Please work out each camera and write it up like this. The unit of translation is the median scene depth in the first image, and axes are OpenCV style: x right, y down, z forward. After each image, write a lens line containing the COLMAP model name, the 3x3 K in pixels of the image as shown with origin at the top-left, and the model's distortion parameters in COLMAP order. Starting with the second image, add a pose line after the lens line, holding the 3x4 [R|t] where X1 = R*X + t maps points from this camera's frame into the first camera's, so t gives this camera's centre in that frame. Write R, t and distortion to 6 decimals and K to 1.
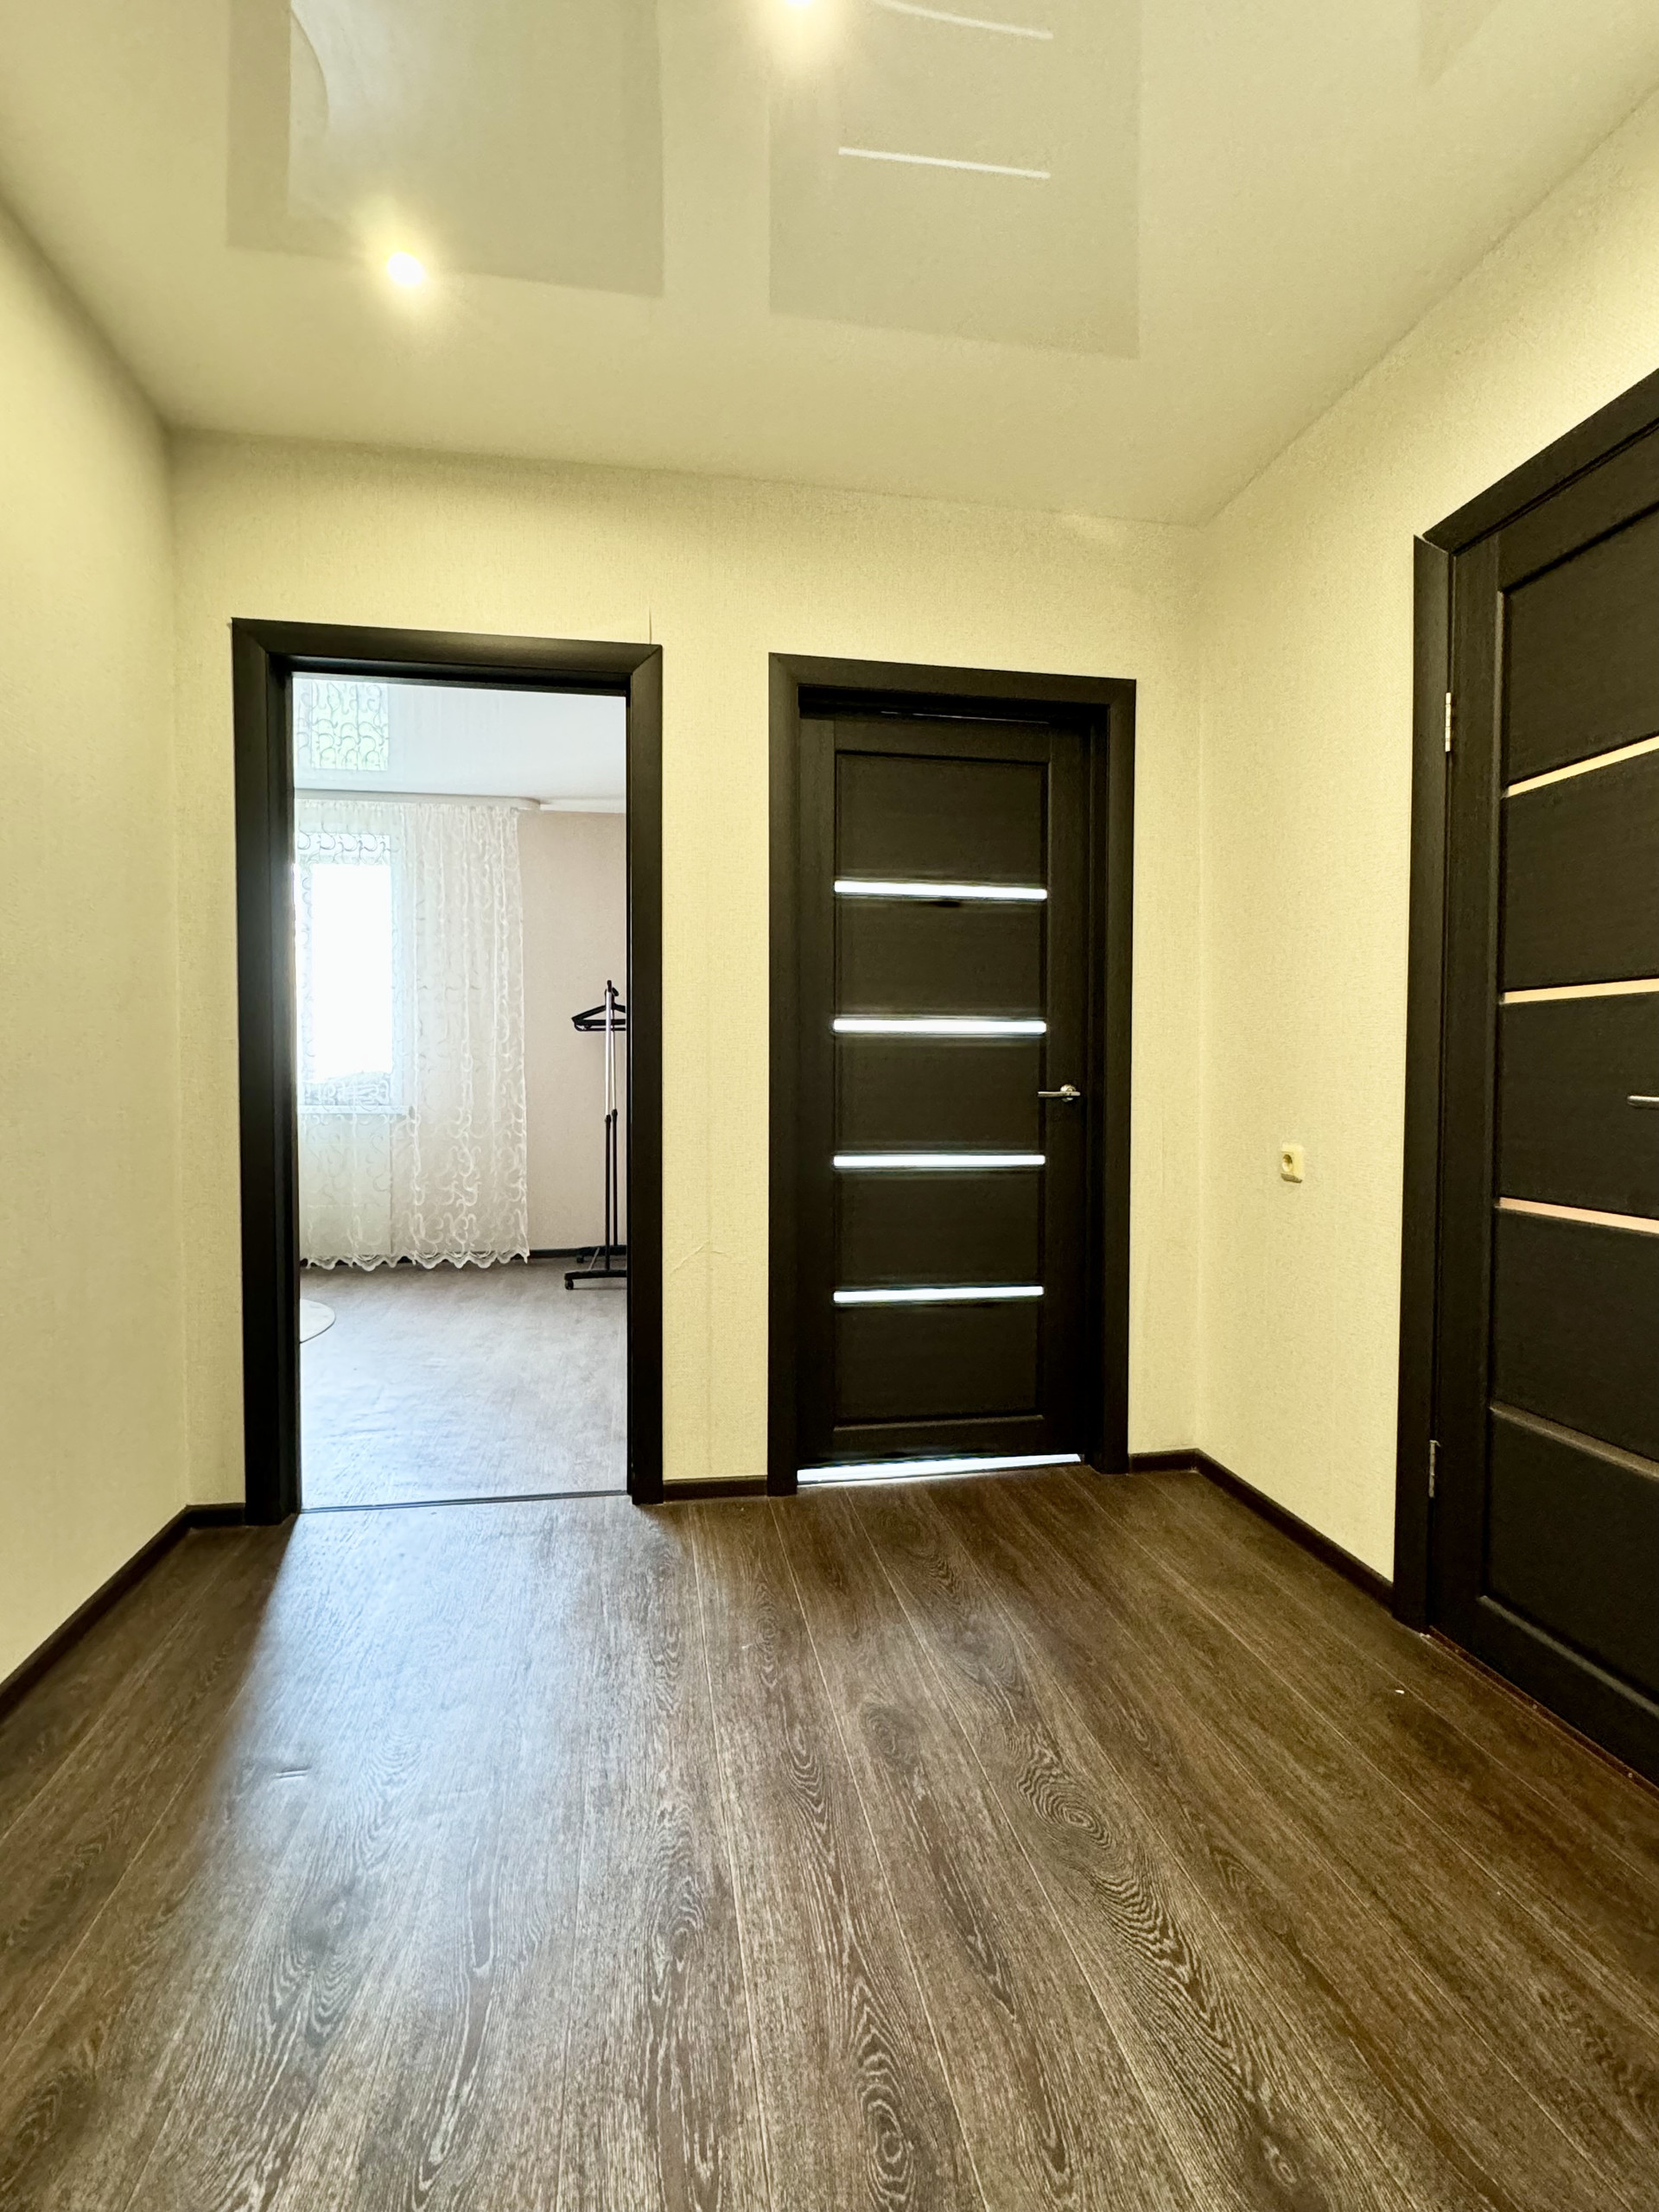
lens RADIAL K [[1076.5, 0, 837.9], [0, 1076.5, 1097.8], [0, 0, 1]] dist [-0.011172, -0.000258]
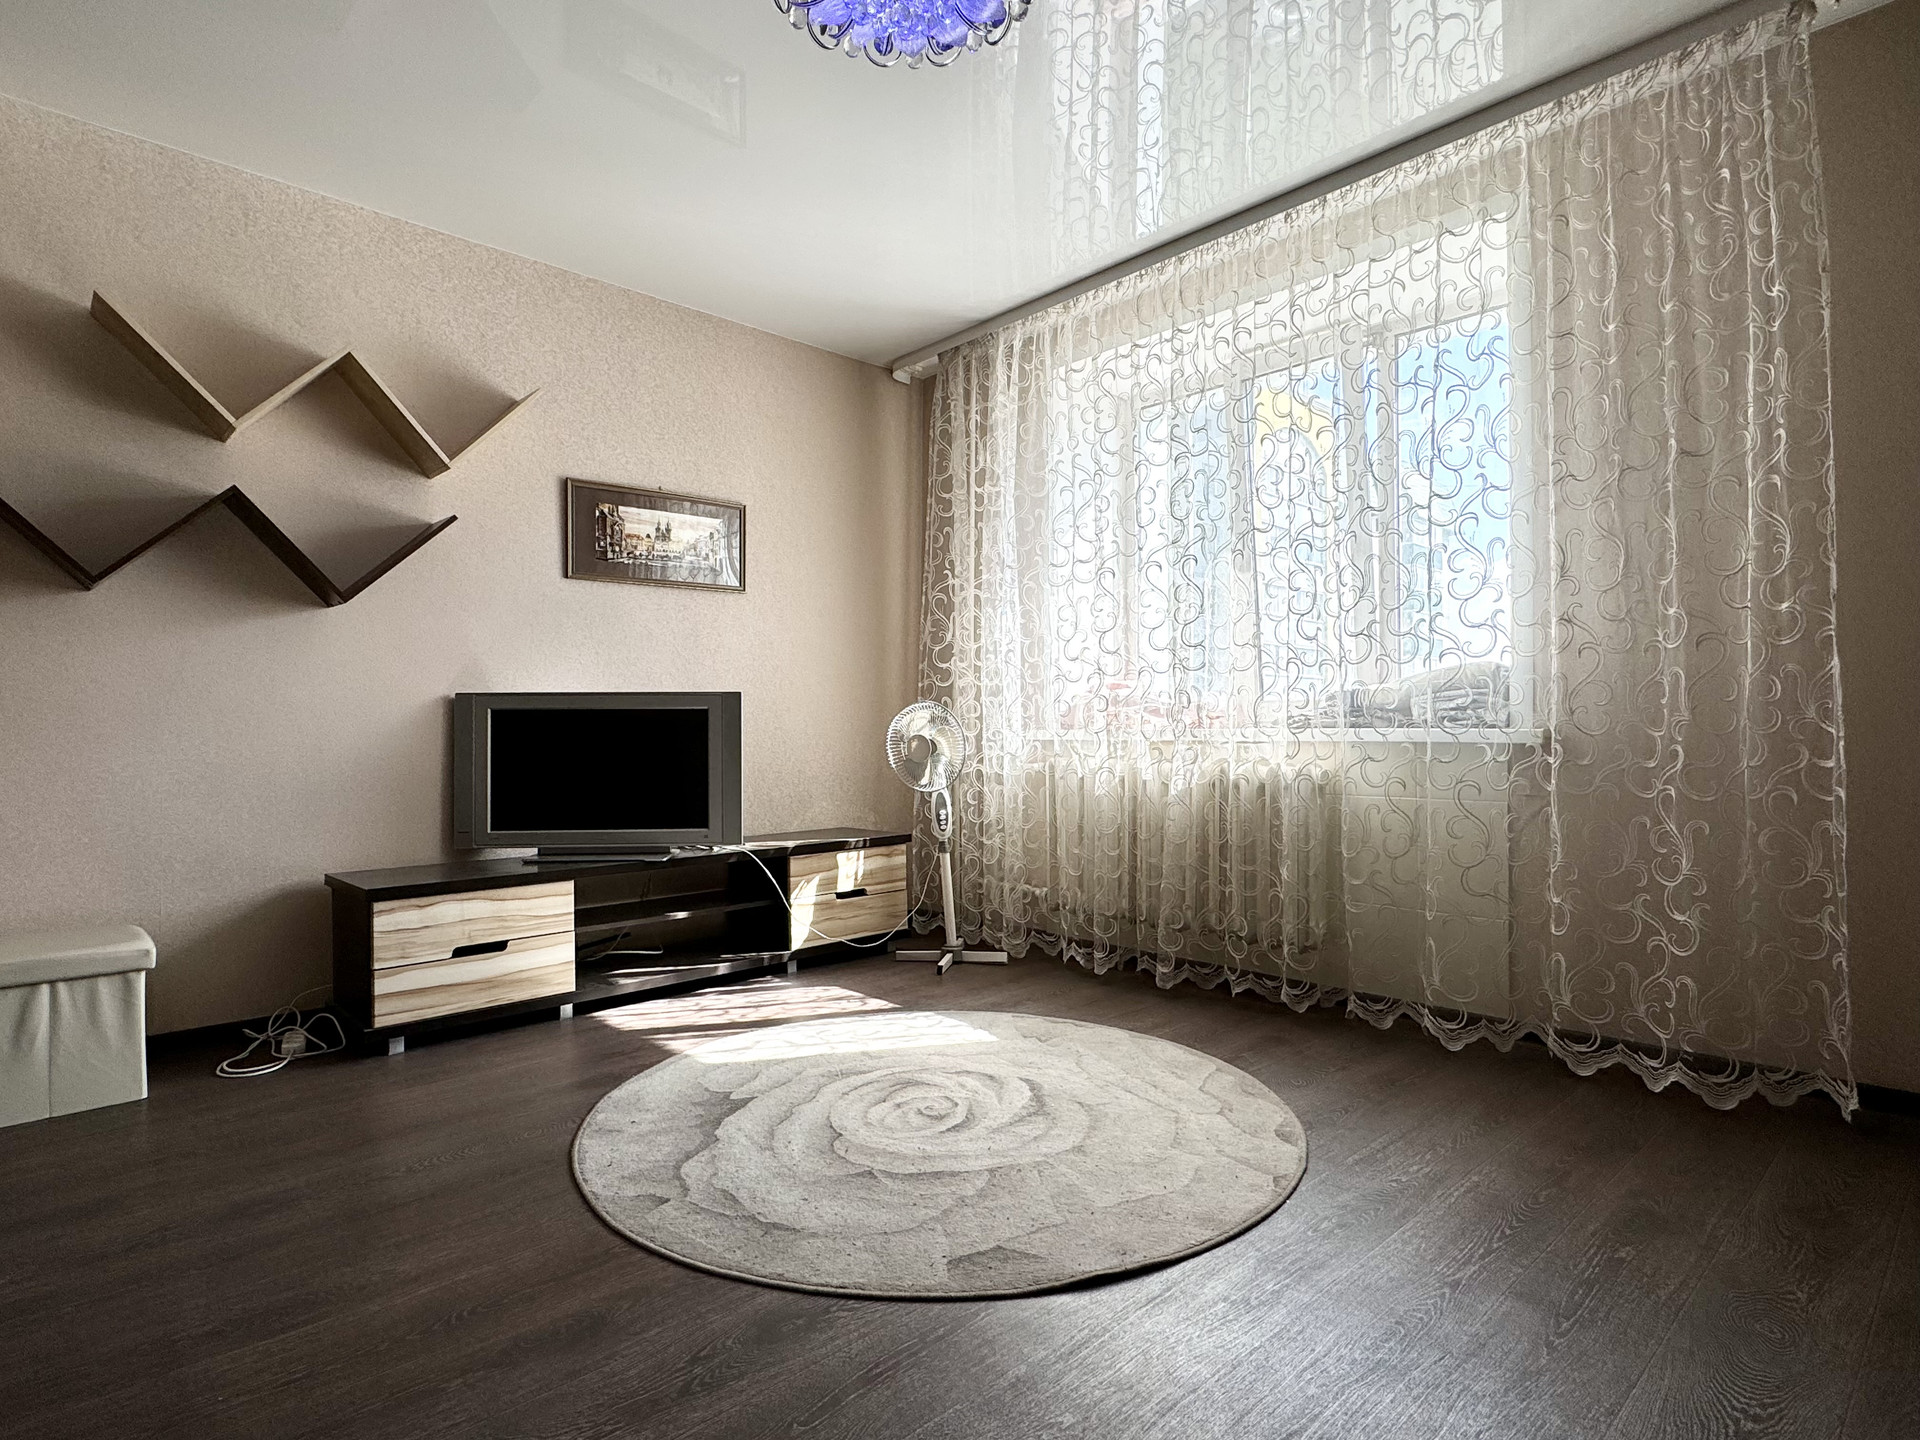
lens RADIAL K [[1007.4, 0, 962.6], [0, 1007.4, 724.8], [0, 0, 1]] dist [-0.000612, -0.000425]
pose [[0.541192, -0.014456, -0.840775, -0.155477], [-0.016125, 0.999490, -0.027564, 0.023190], [0.840744, 0.028475, 0.540683, 0.530510]]
